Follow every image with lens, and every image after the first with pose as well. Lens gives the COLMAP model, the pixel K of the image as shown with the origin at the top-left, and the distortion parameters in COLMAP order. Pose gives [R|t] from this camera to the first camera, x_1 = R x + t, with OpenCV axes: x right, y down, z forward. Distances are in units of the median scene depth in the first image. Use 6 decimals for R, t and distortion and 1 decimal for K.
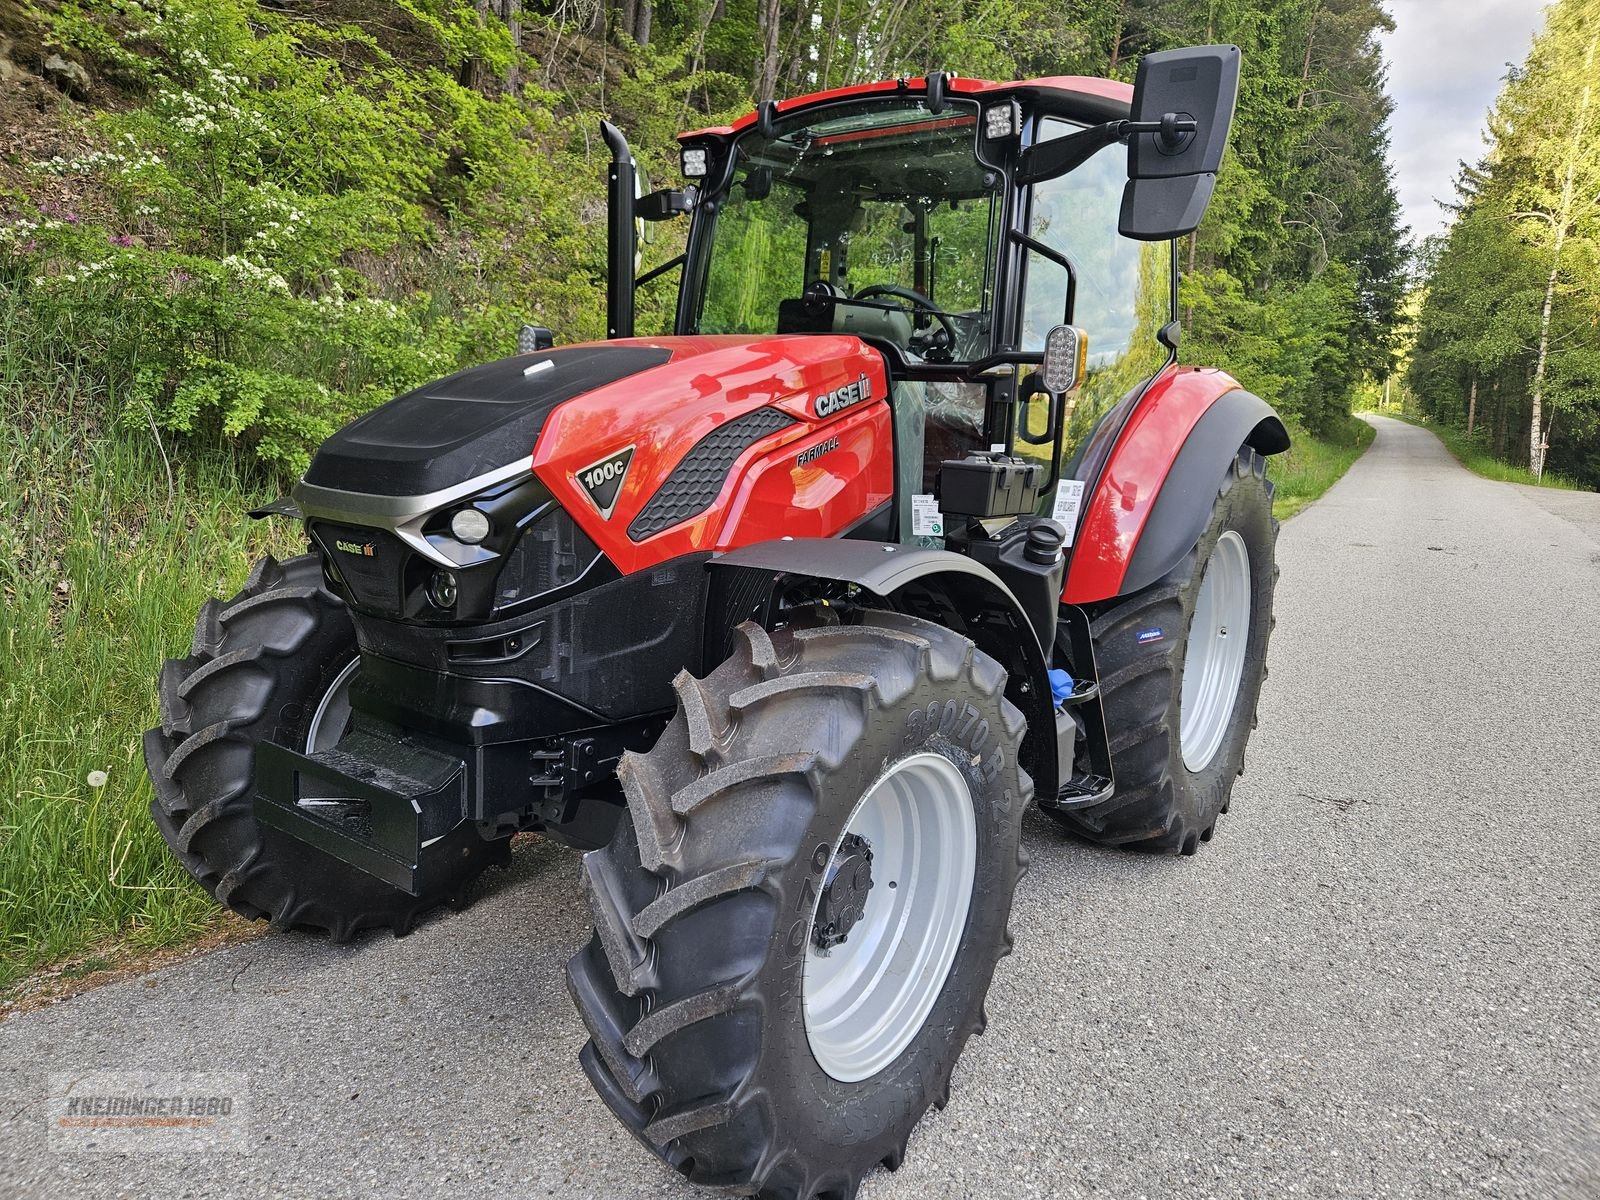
lens RADIAL K [[1054.1, 0, 791.2], [0, 1054.1, 603.1], [0, 0, 1]] dist [0.066766, -0.052172]
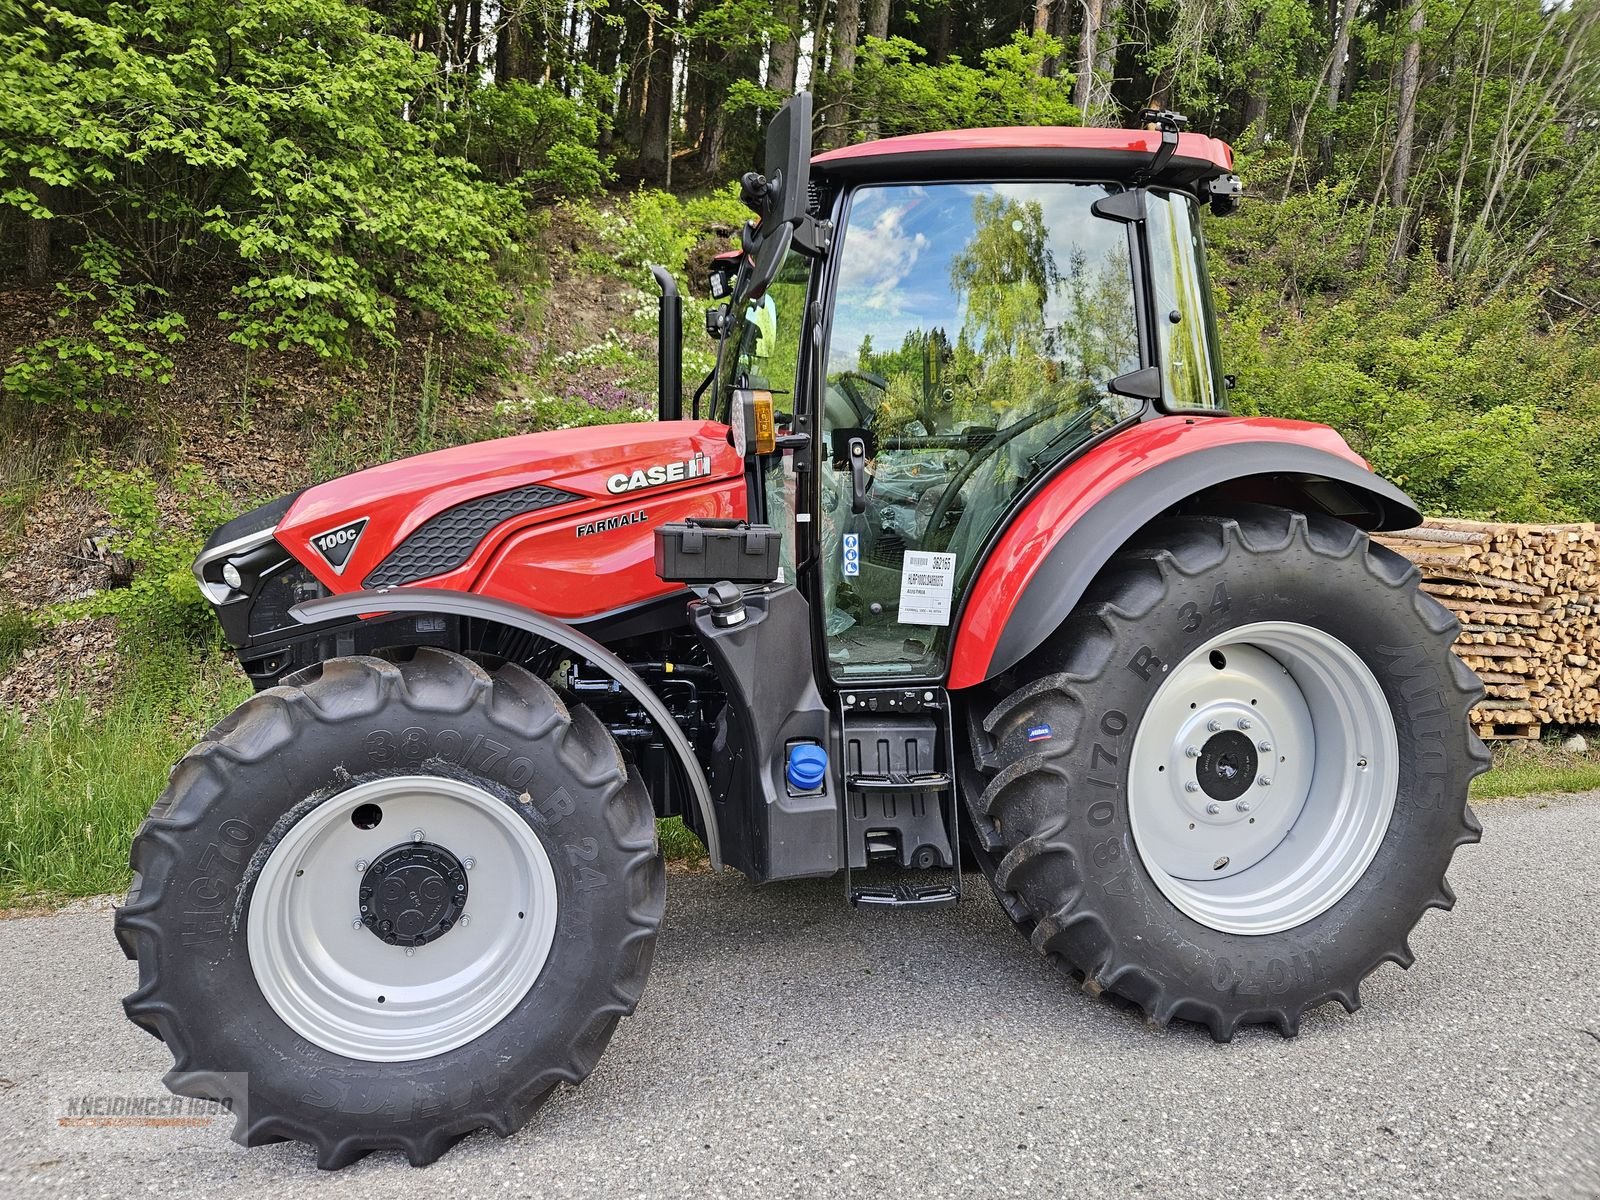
lens RADIAL K [[1054.1, 0, 791.2], [0, 1054.1, 603.1], [0, 0, 1]] dist [0.066766, -0.052172]
pose [[0.806388, 0.009635, -0.591309, 0.921492], [-0.076693, 0.993128, -0.088407, 0.025047], [0.586393, 0.116640, 0.801585, 0.254702]]
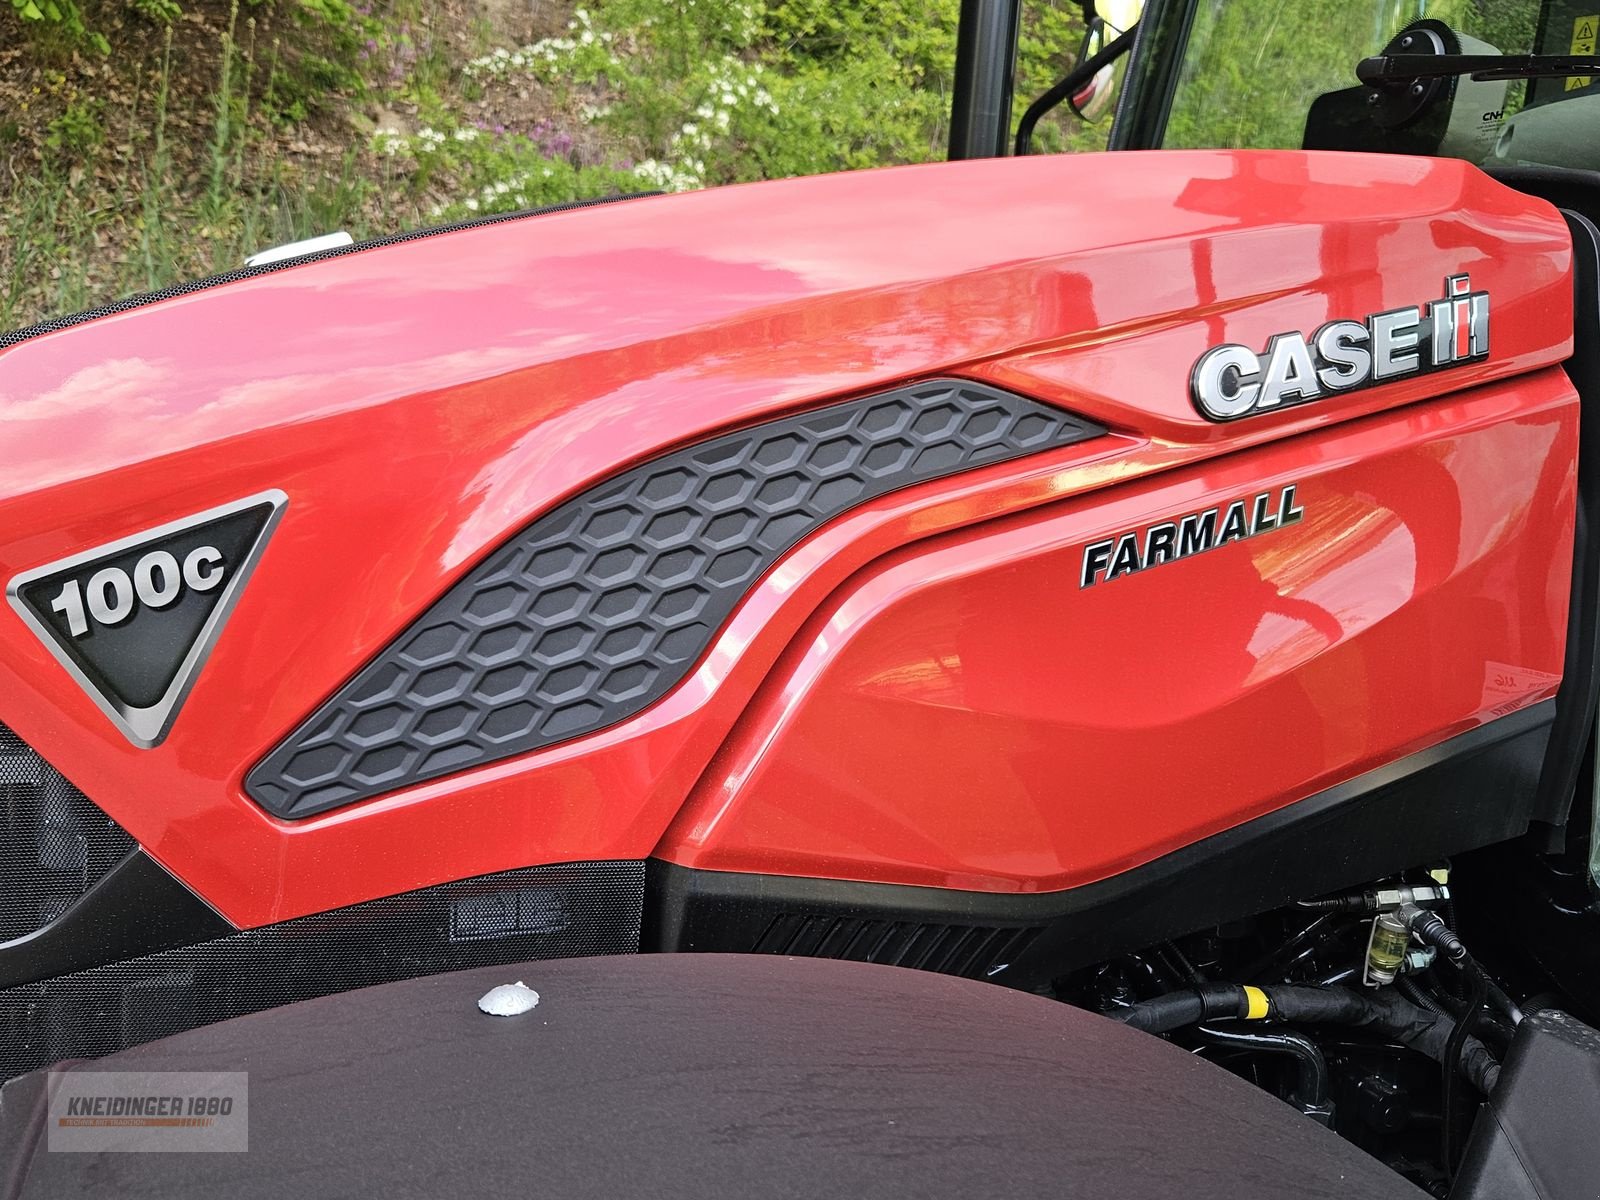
lens RADIAL K [[1412.3, 0, 784.6], [0, 1412.3, 600.0], [0, 0, 1]] dist [0.077516, -0.062615]
pose [[0.843865, 0.103144, -0.526548, 0.152800], [-0.123002, 0.992403, -0.002729, -0.122860], [0.522266, 0.067070, 0.850141, 0.673557]]
